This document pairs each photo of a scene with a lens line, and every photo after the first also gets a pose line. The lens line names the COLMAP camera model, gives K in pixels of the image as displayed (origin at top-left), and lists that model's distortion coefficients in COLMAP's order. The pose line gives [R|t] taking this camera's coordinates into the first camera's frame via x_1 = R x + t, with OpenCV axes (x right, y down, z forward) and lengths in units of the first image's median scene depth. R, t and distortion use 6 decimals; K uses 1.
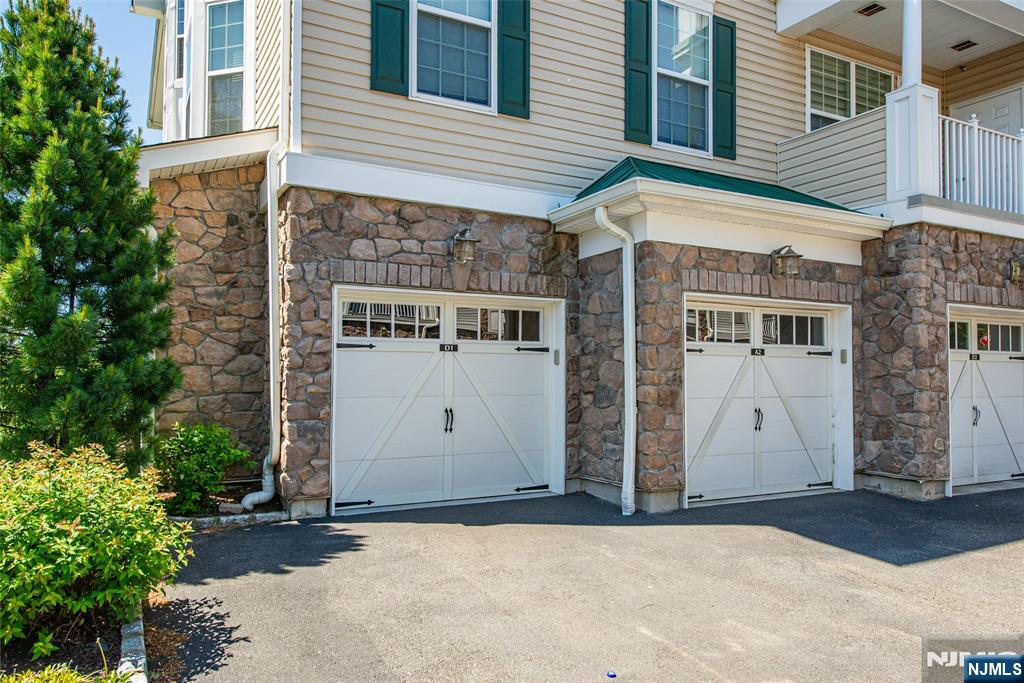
lens RADIAL K [[711.4, 0, 510.9], [0, 711.4, 346.4], [0, 0, 1]] dist [0.008109, 0.001593]
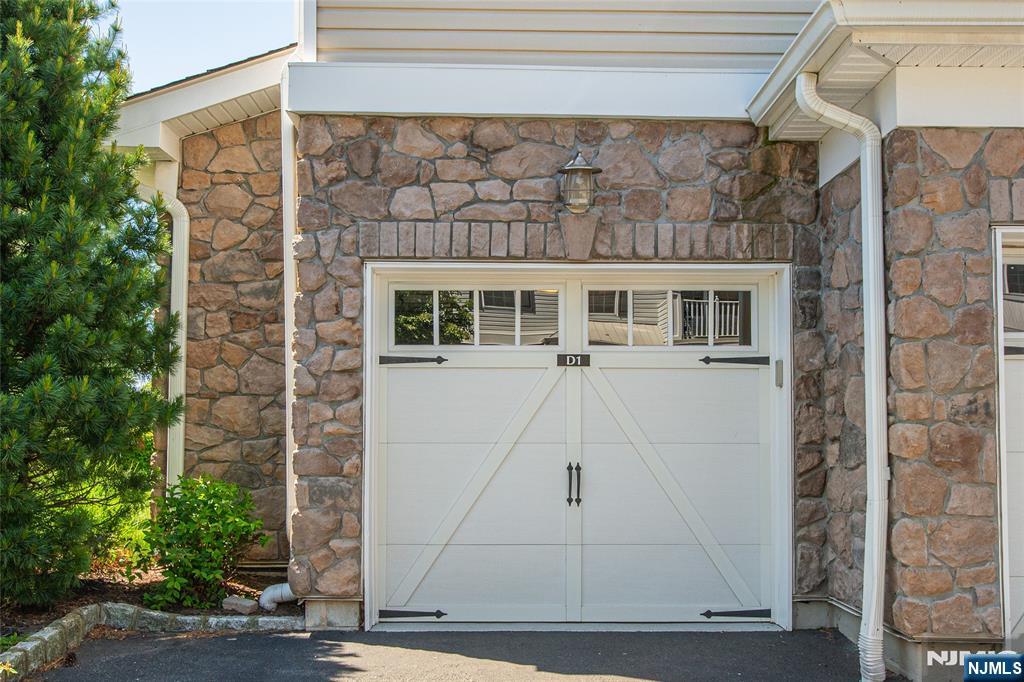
lens RADIAL K [[1023.6, 0, 515.1], [0, 1023.6, 374.5], [0, 0, 1]] dist [0.005642, 0.000000]
pose [[0.887955, -0.021561, -0.459426, 0.266524], [0.017095, 0.999758, -0.013878, 0.025690], [0.459613, 0.004469, 0.888108, 0.241959]]
